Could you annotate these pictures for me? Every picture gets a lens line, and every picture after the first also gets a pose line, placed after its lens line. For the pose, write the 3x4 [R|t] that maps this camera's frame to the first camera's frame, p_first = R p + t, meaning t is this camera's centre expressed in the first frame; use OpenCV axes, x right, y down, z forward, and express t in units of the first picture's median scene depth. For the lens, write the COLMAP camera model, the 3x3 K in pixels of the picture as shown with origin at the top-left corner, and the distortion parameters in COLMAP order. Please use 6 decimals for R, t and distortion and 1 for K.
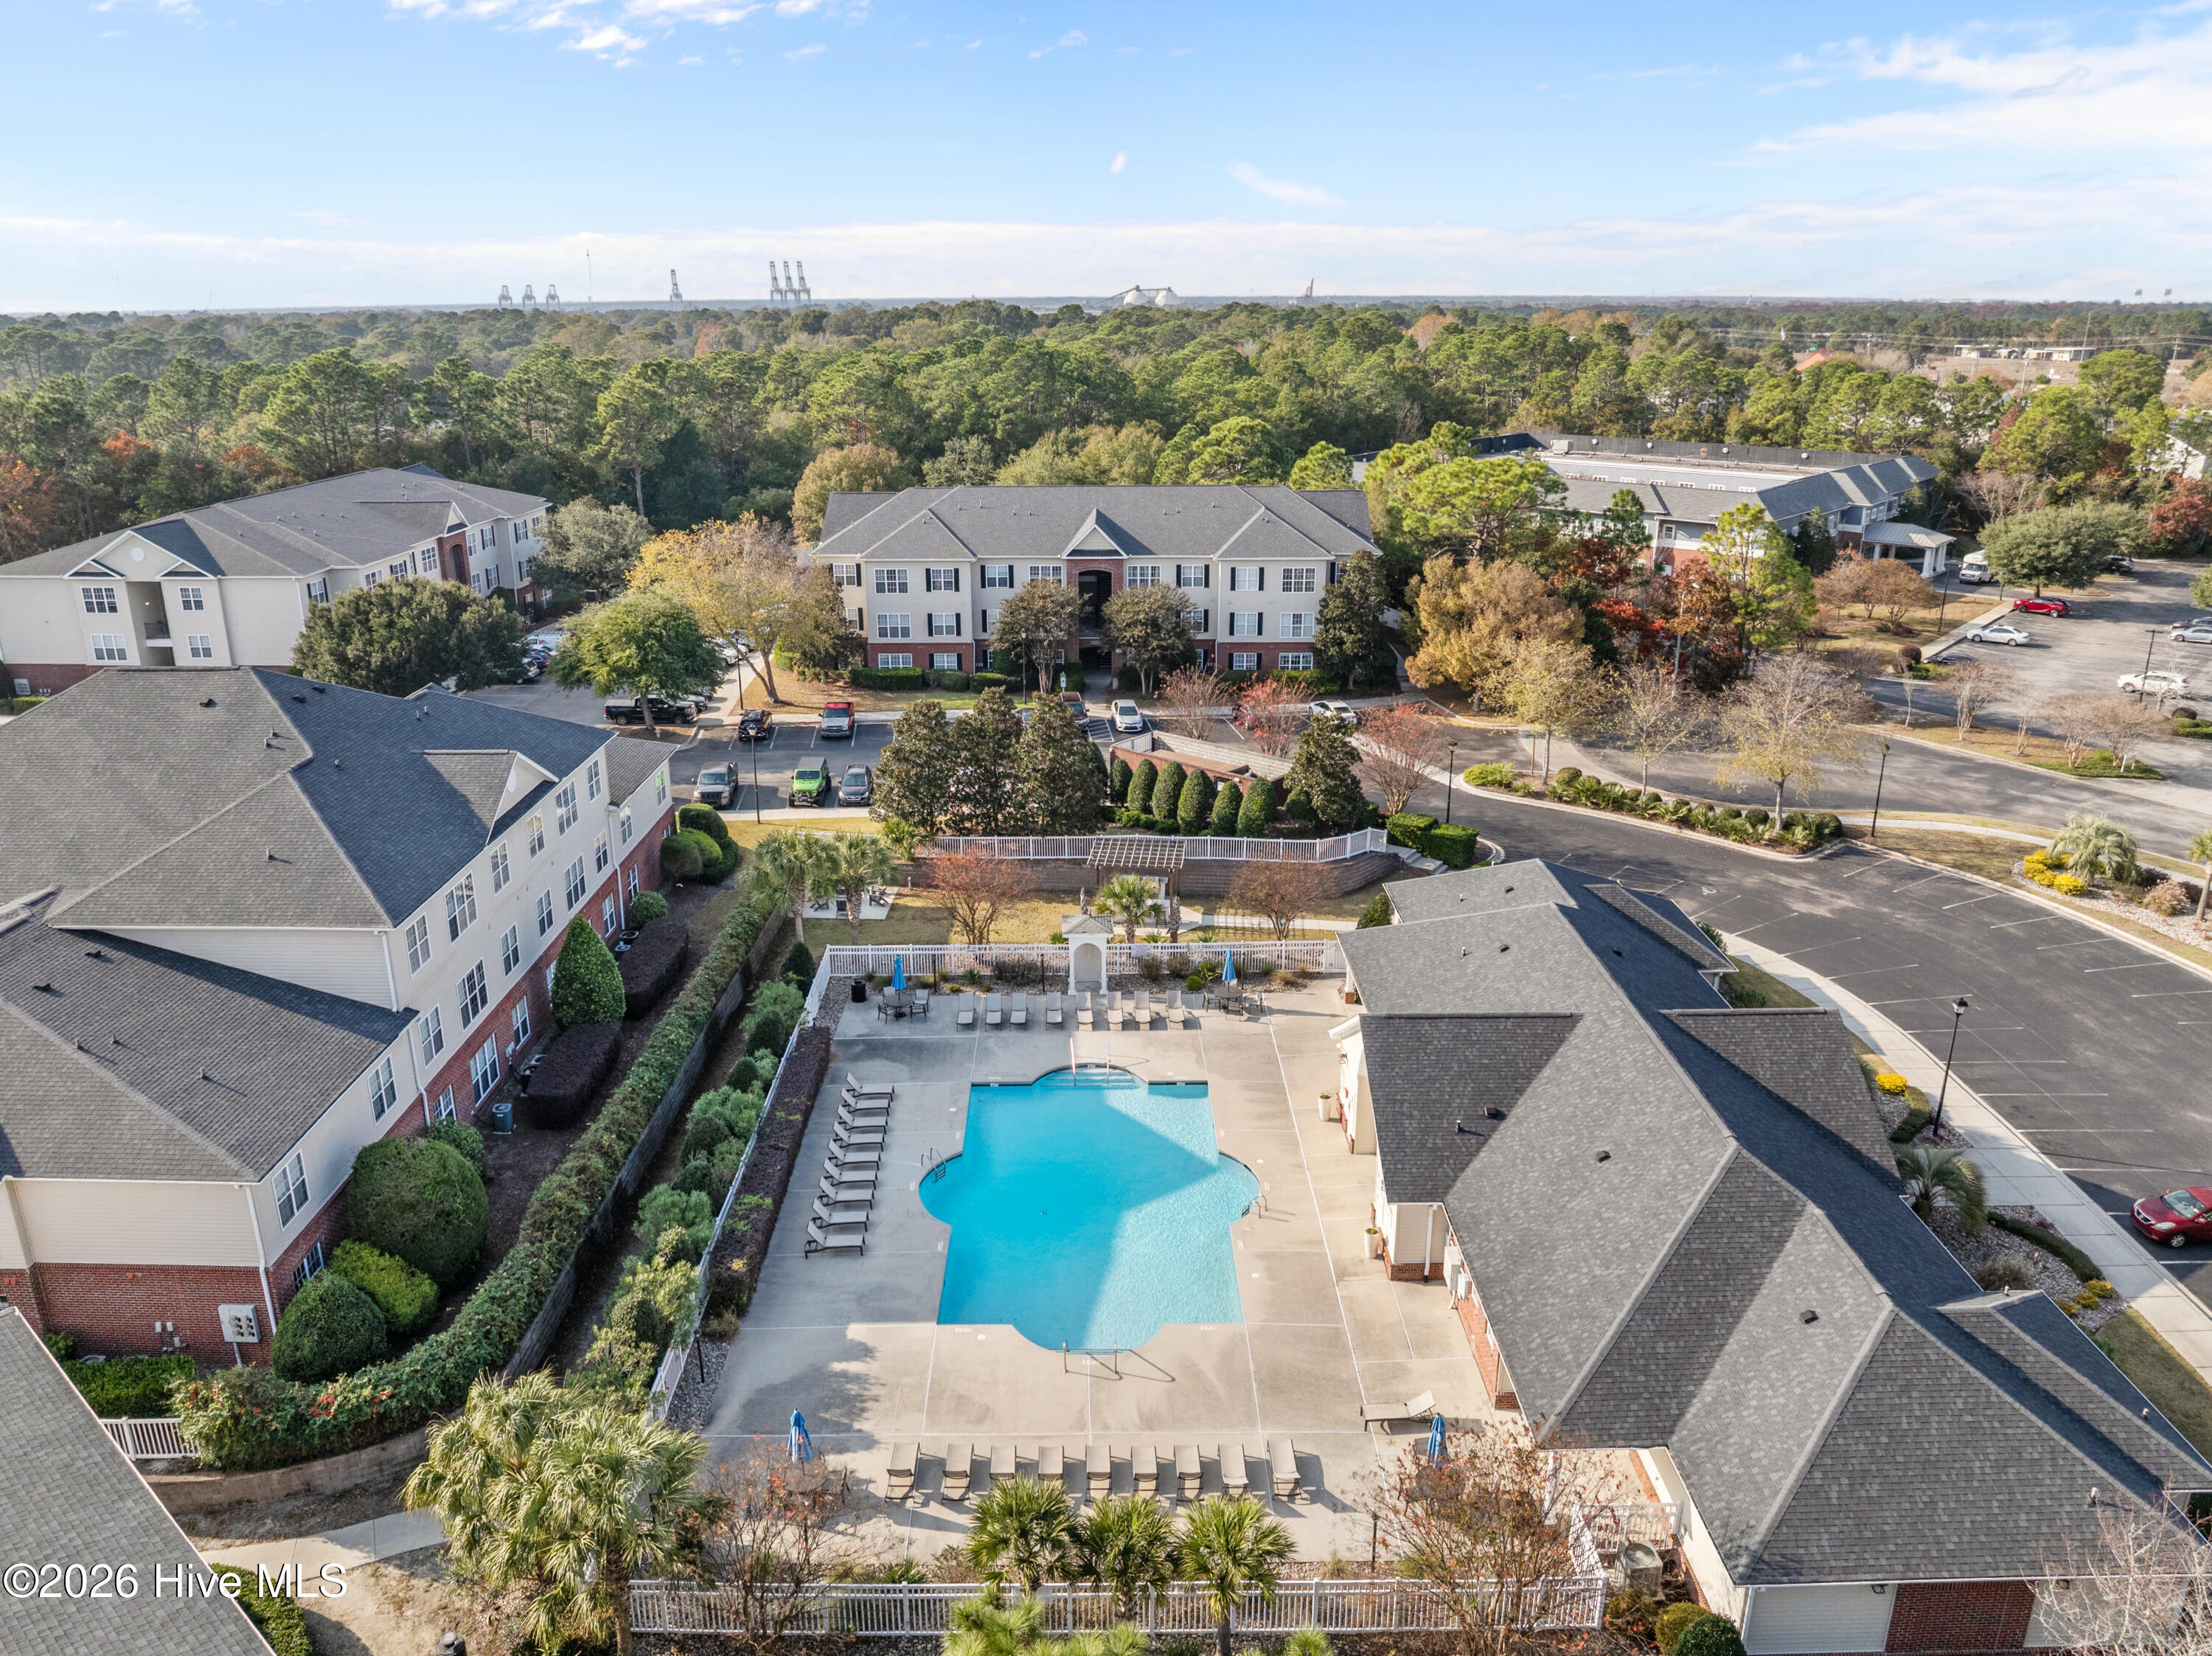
lens RADIAL K [[1552.6, 0, 1083.3], [0, 1552.6, 823.6], [0, 0, 1]] dist [-0.040016, -0.001162]
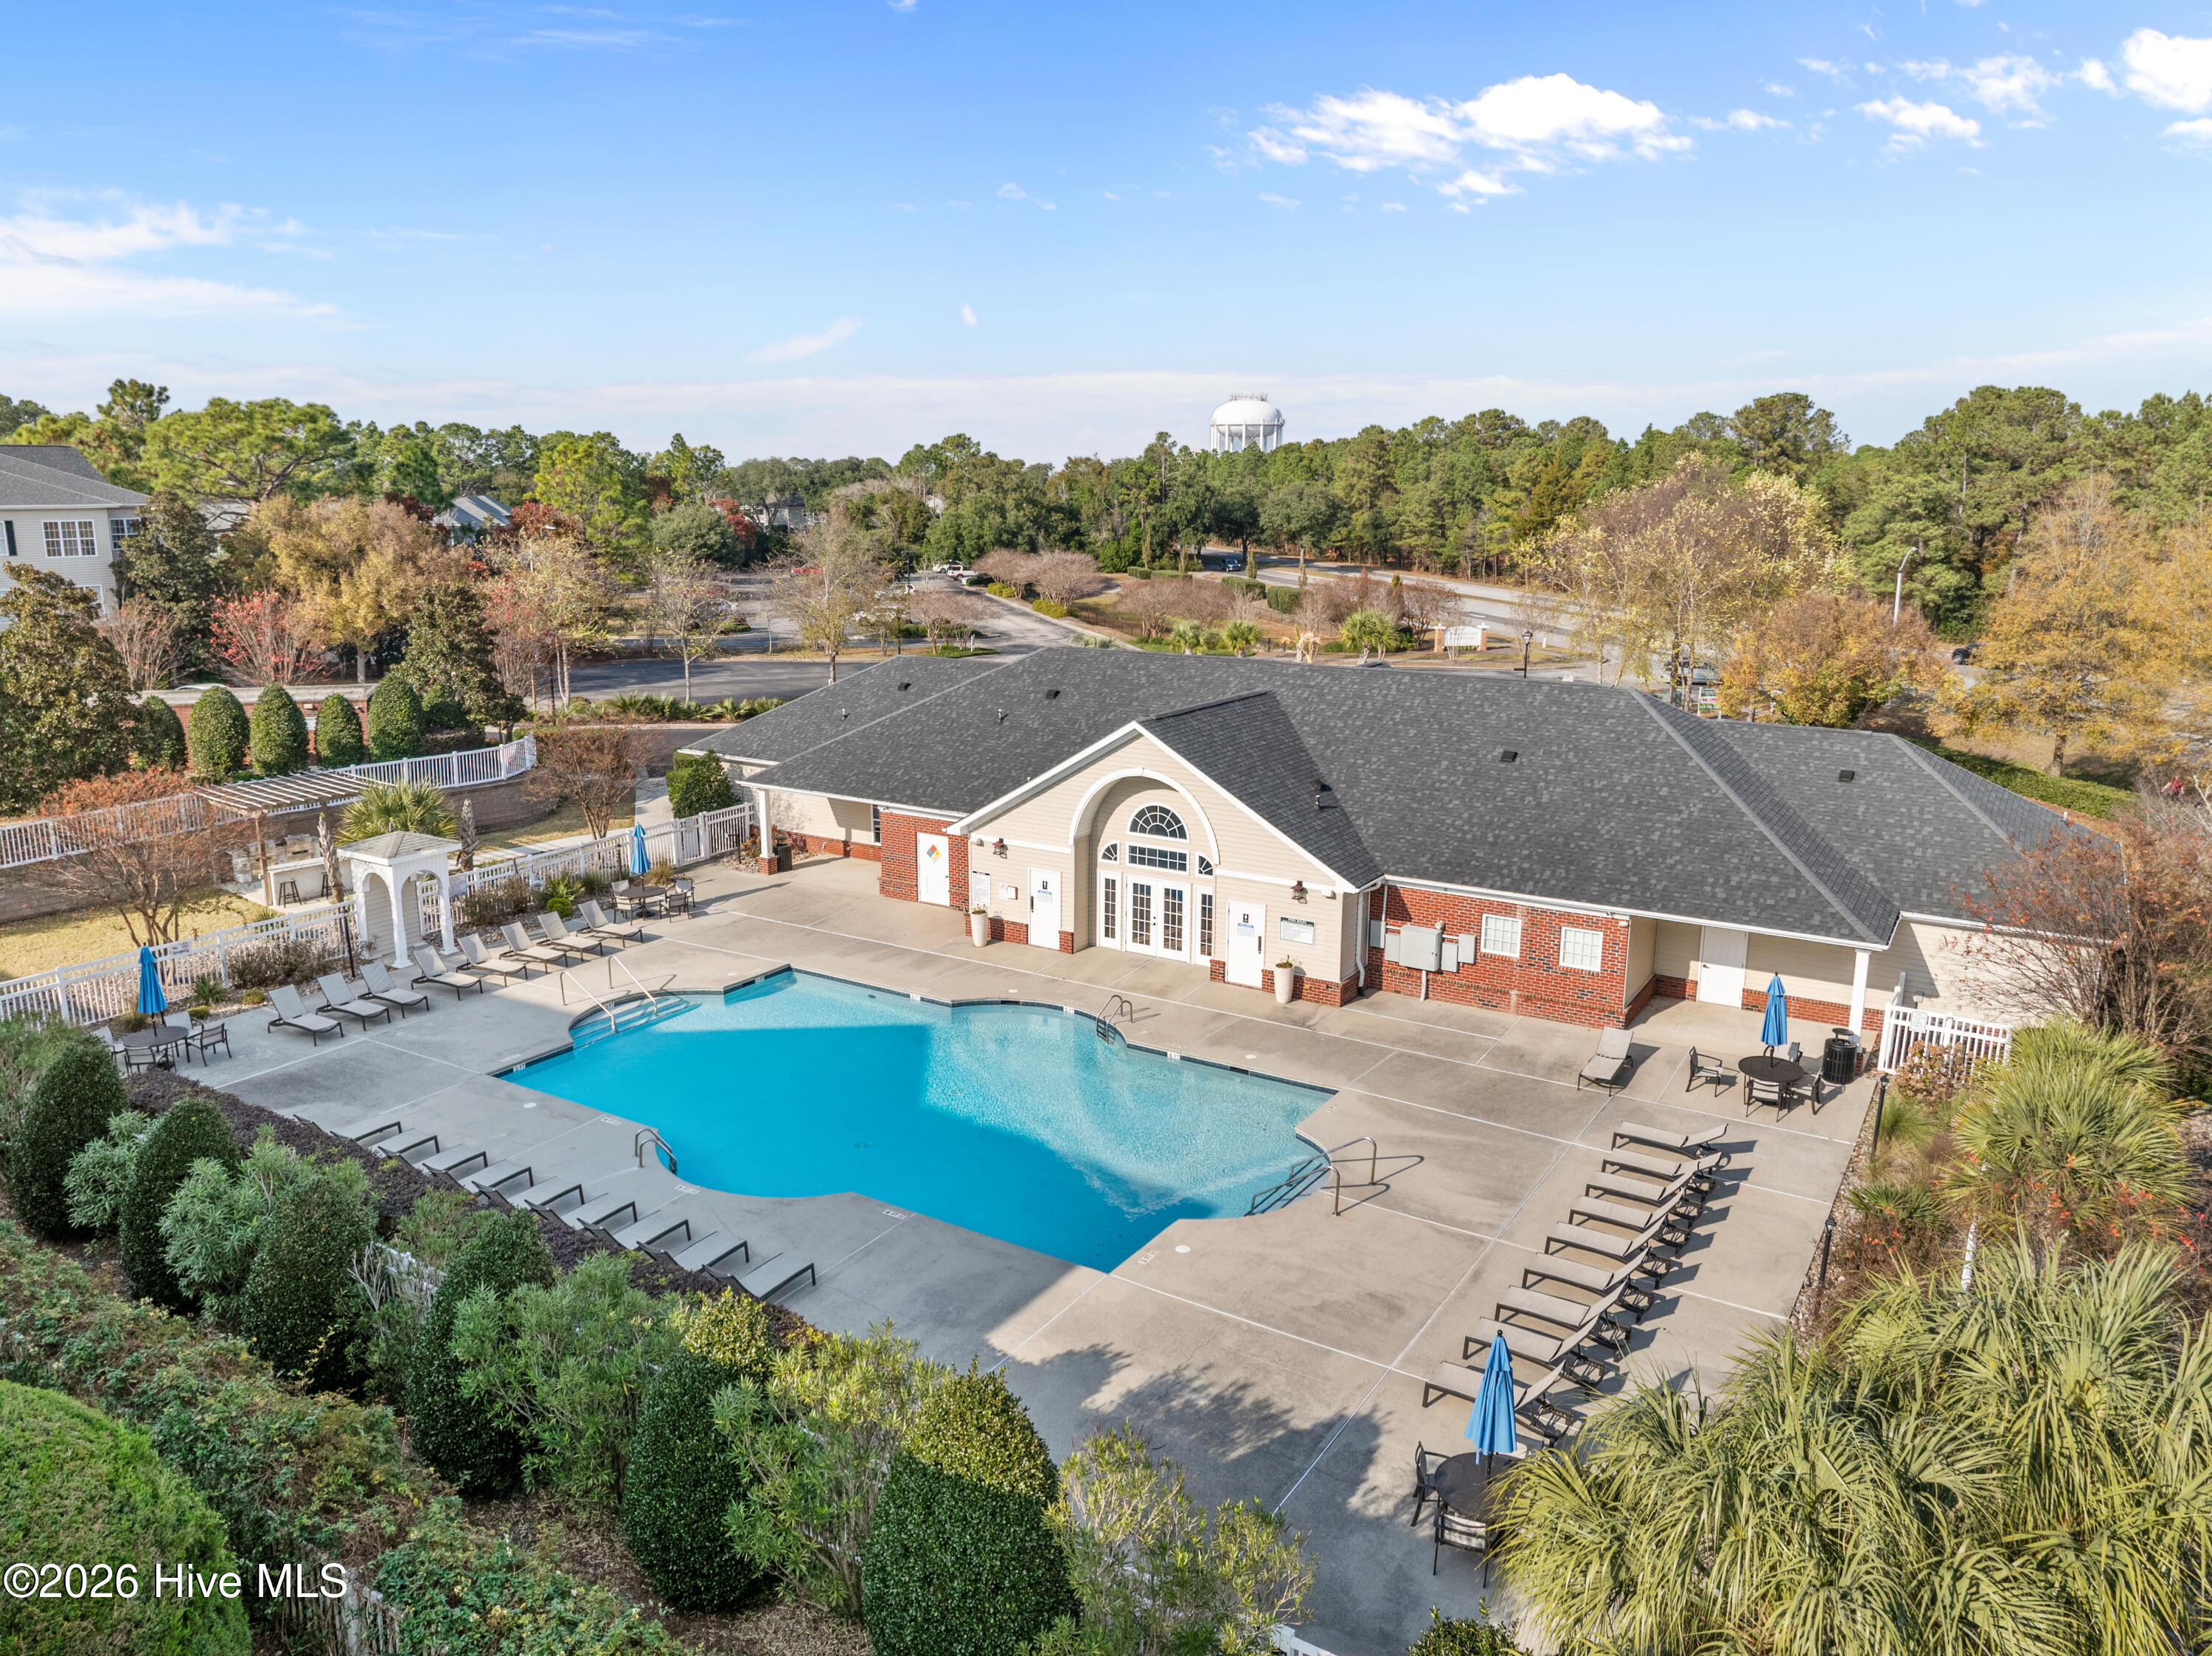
lens RADIAL K [[1552.6, 0, 1083.3], [0, 1552.6, 823.6], [0, 0, 1]] dist [-0.040016, -0.001162]
pose [[0.540160, -0.170114, 0.824190, -0.346673], [0.256861, 0.965950, 0.031031, 0.108516], [-0.801405, 0.194941, 0.565463, 0.466295]]
